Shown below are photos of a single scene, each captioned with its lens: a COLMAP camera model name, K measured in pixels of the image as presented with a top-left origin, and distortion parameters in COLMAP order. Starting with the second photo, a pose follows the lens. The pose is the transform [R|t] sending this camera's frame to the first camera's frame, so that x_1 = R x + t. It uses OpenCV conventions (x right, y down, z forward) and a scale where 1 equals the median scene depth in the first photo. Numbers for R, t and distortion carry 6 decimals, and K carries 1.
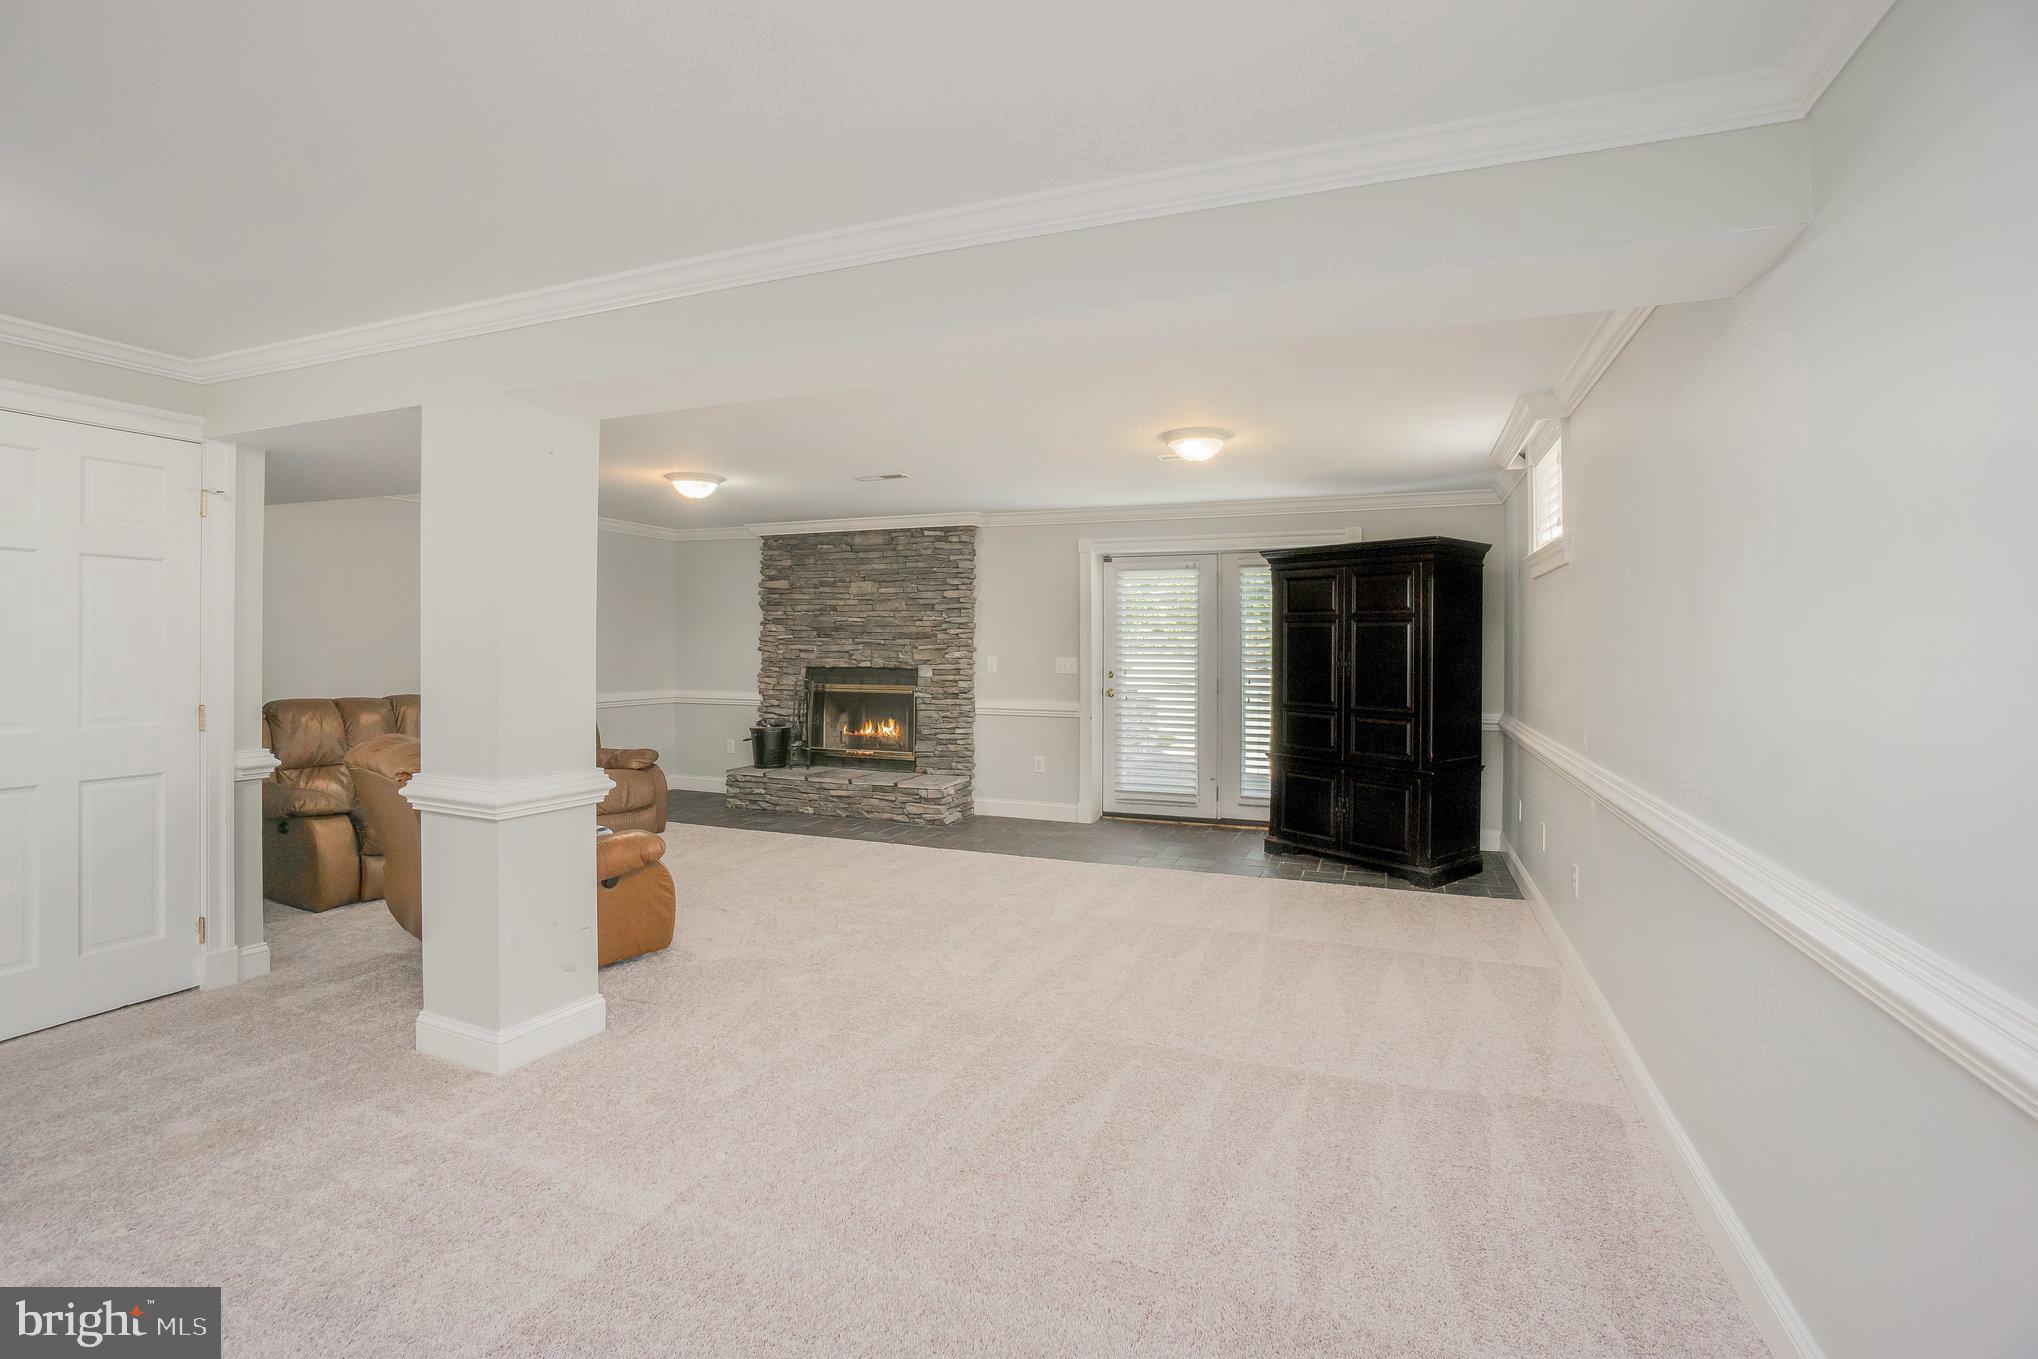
lens RADIAL K [[915.8, 0, 1024.7], [0, 915.8, 669.2], [0, 0, 1]] dist [-0.047554, 0.015161]
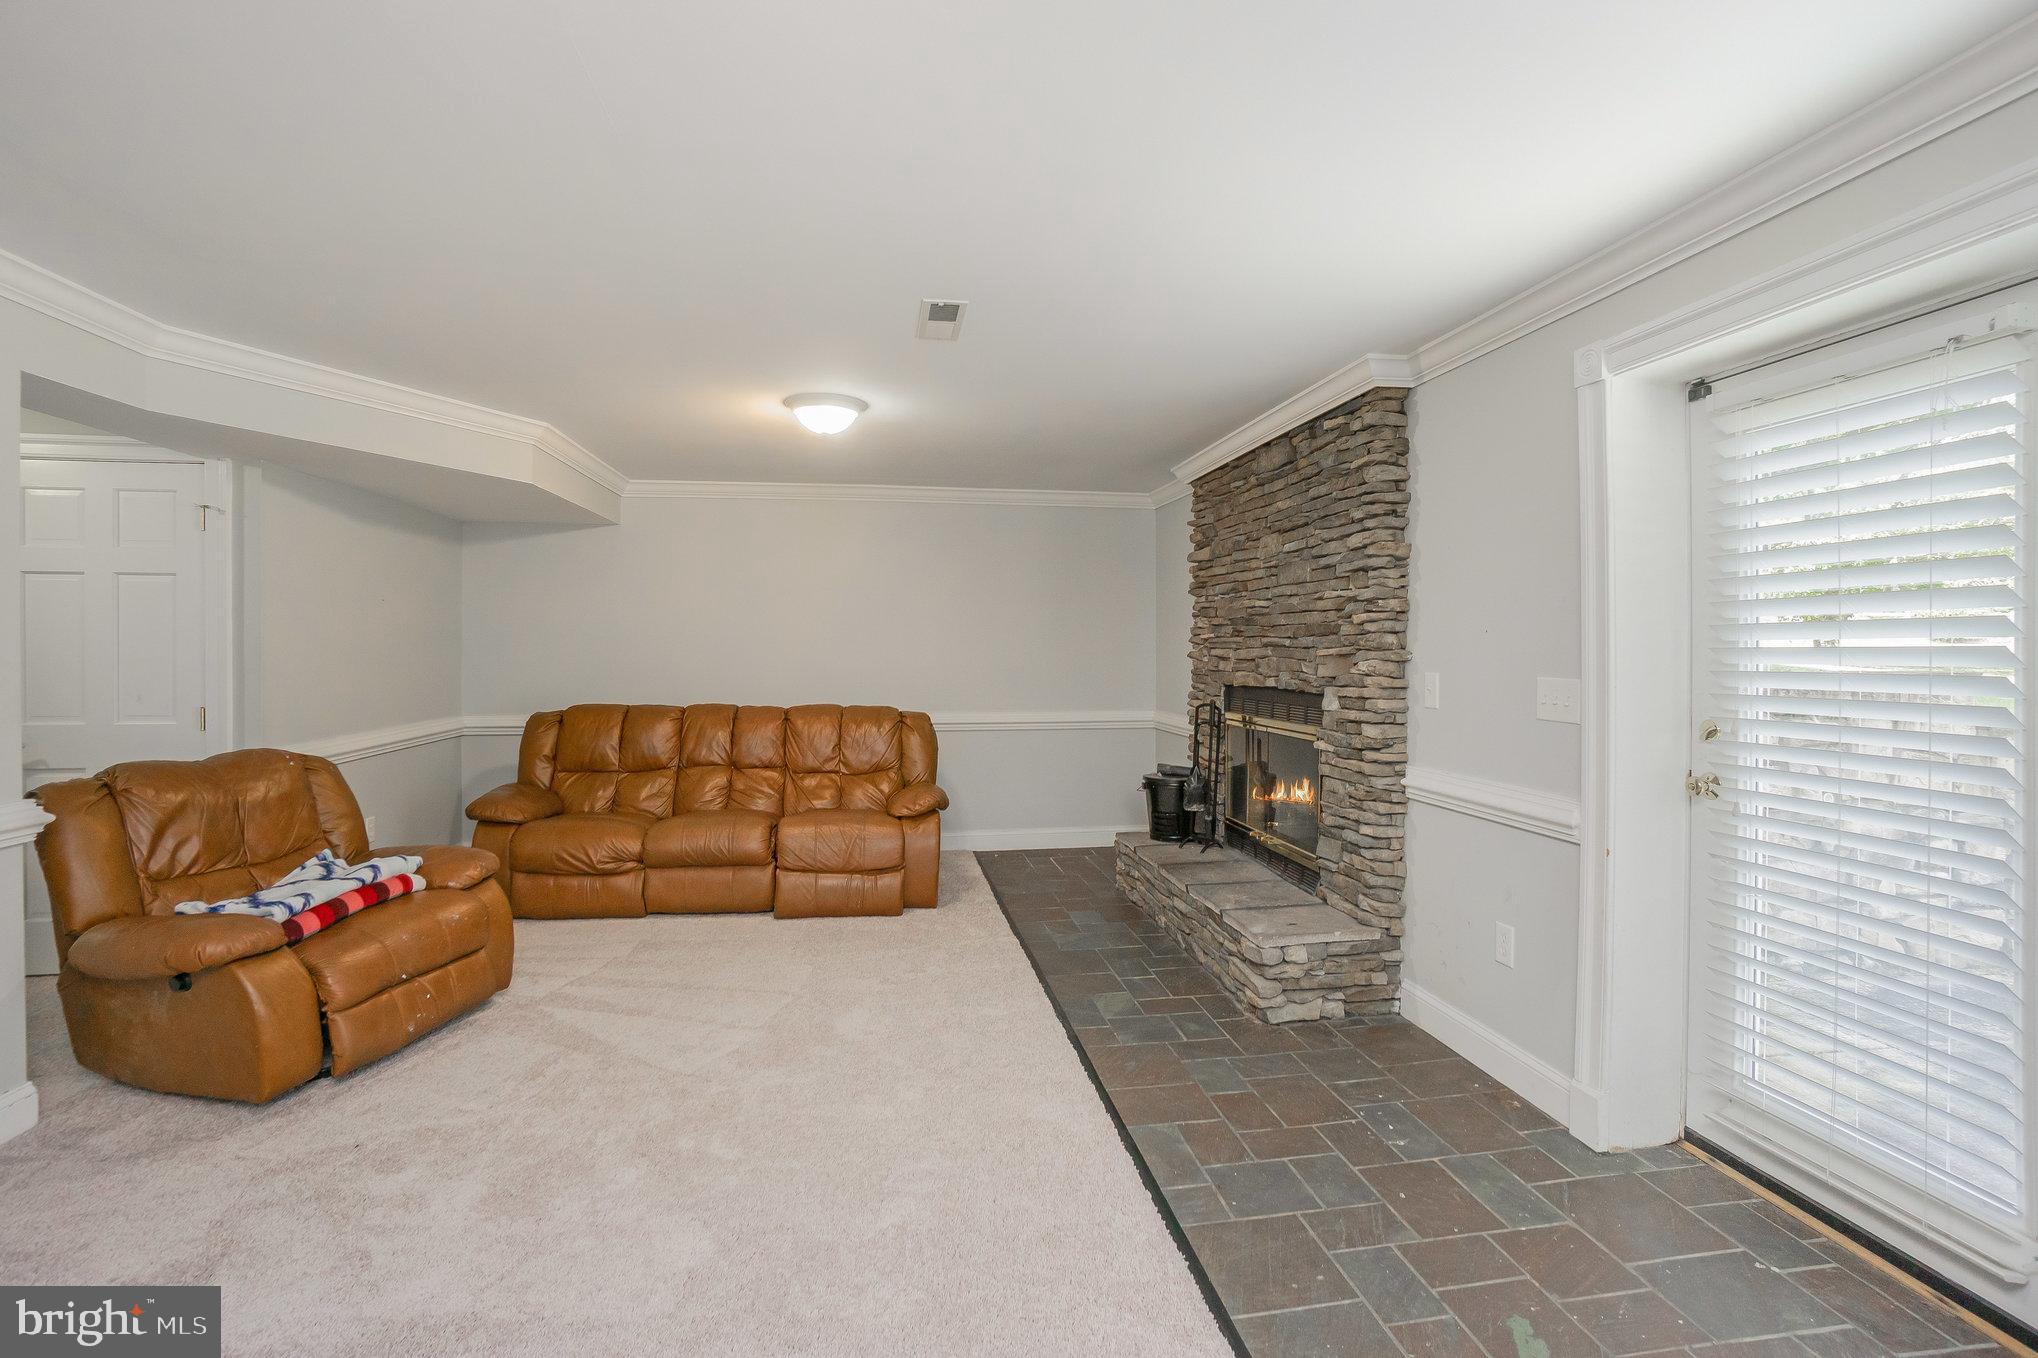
lens RADIAL K [[958.9, 0, 1030.1], [0, 958.9, 660.5], [0, 0, 1]] dist [-0.003742, -0.000251]
pose [[0.519339, 0.003422, -0.854561, 0.254392], [-0.017404, 0.999827, -0.006573, -0.012905], [0.854391, 0.018287, 0.519309, 0.582006]]
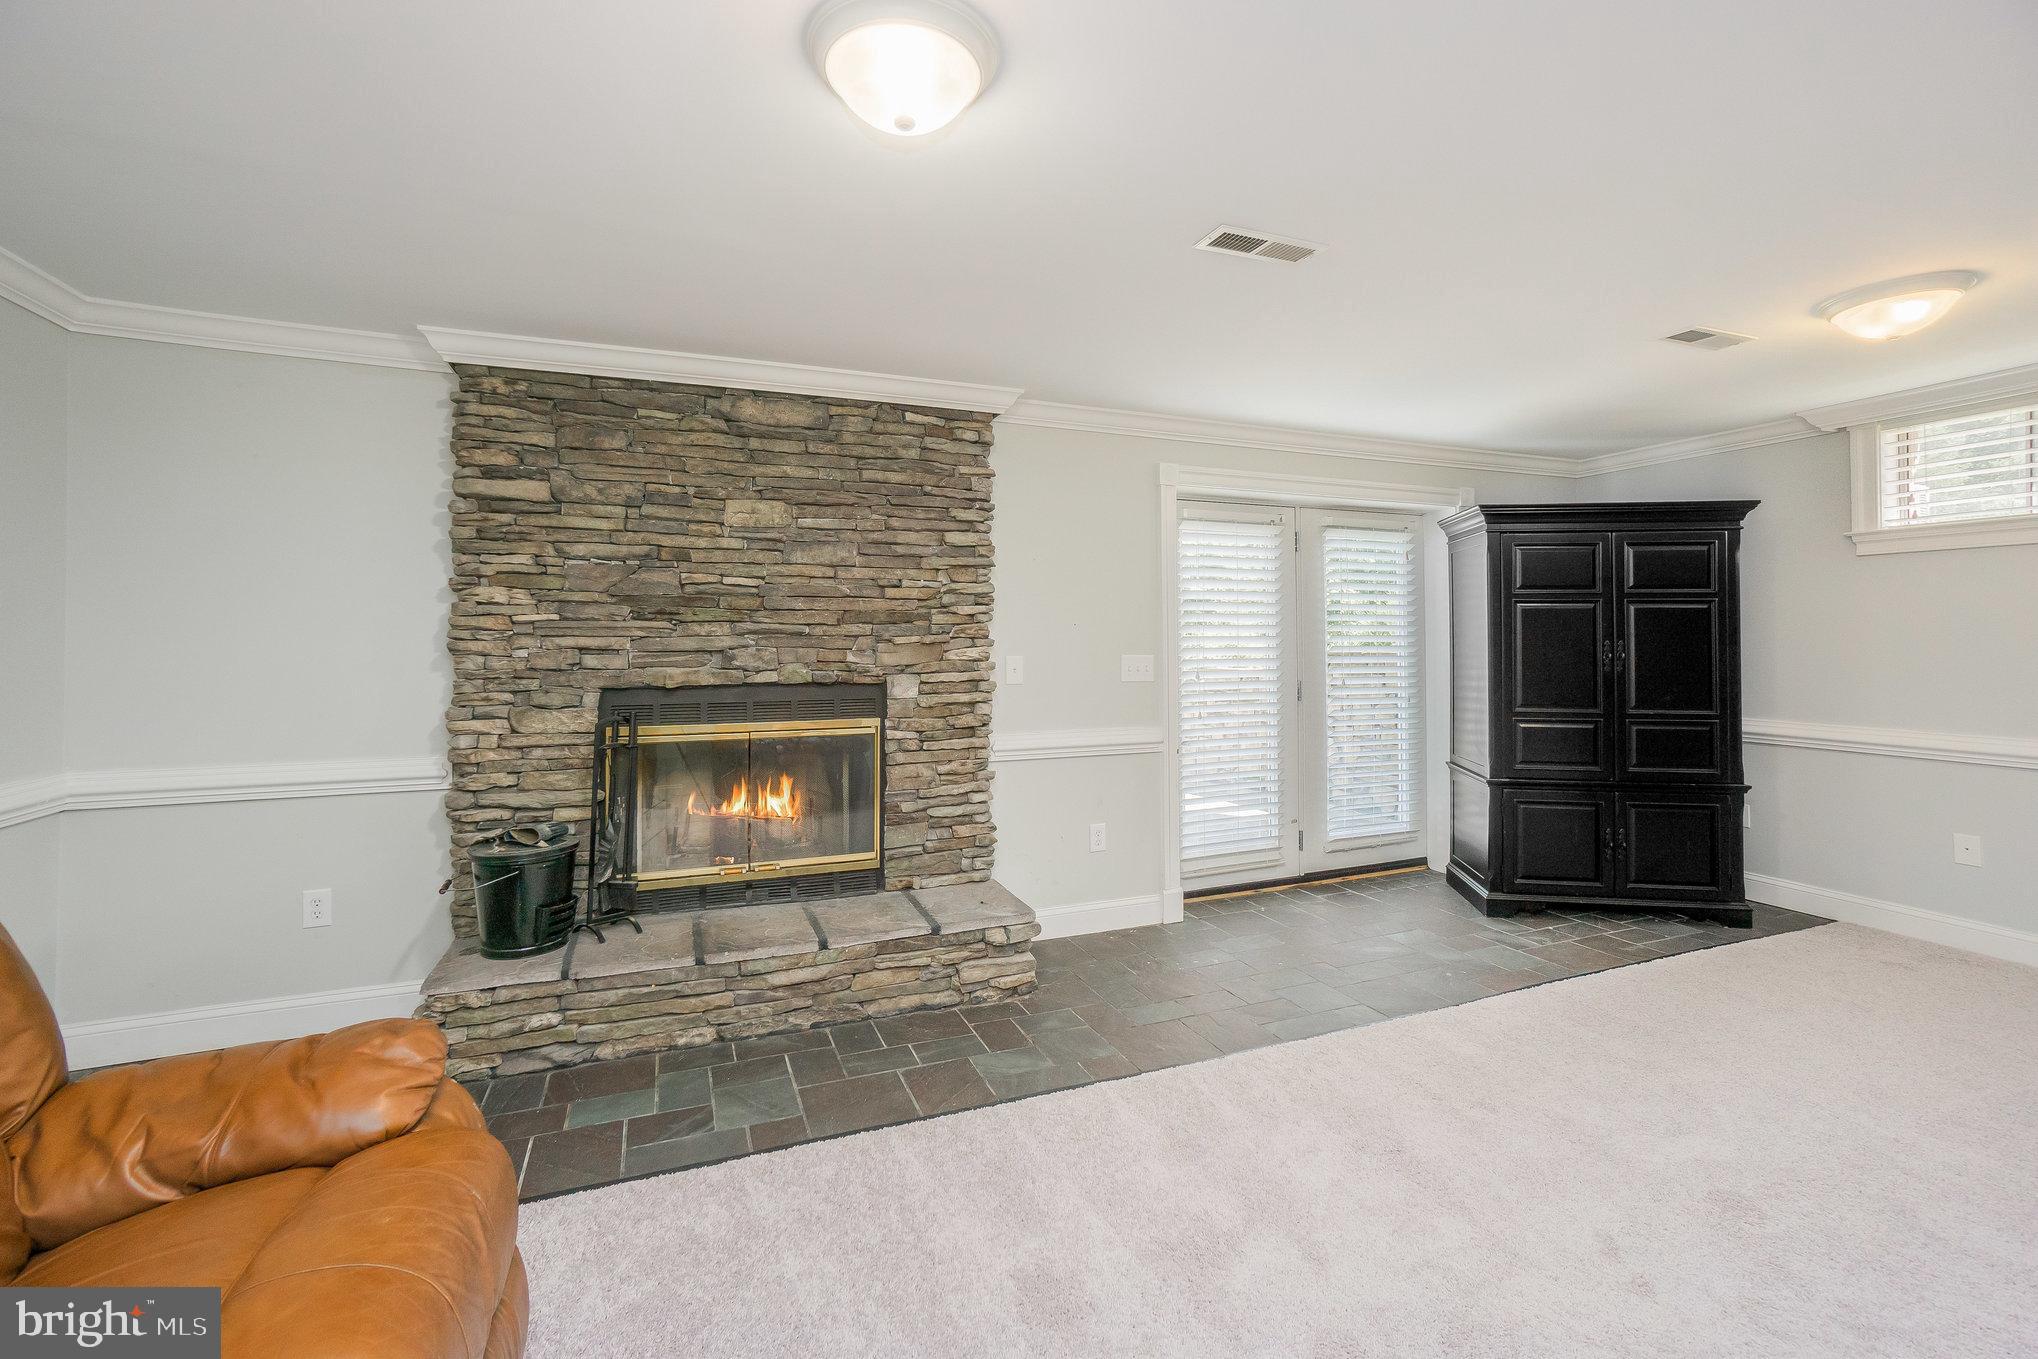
lens RADIAL K [[871.2, 0, 986.5], [0, 871.2, 644.1], [0, 0, 1]] dist [-0.004087, 0.000539]
pose [[0.744032, -0.007213, 0.668105, -0.395370], [0.027422, 0.999429, -0.019748, -0.010743], [-0.667581, 0.033014, 0.743805, 0.605399]]
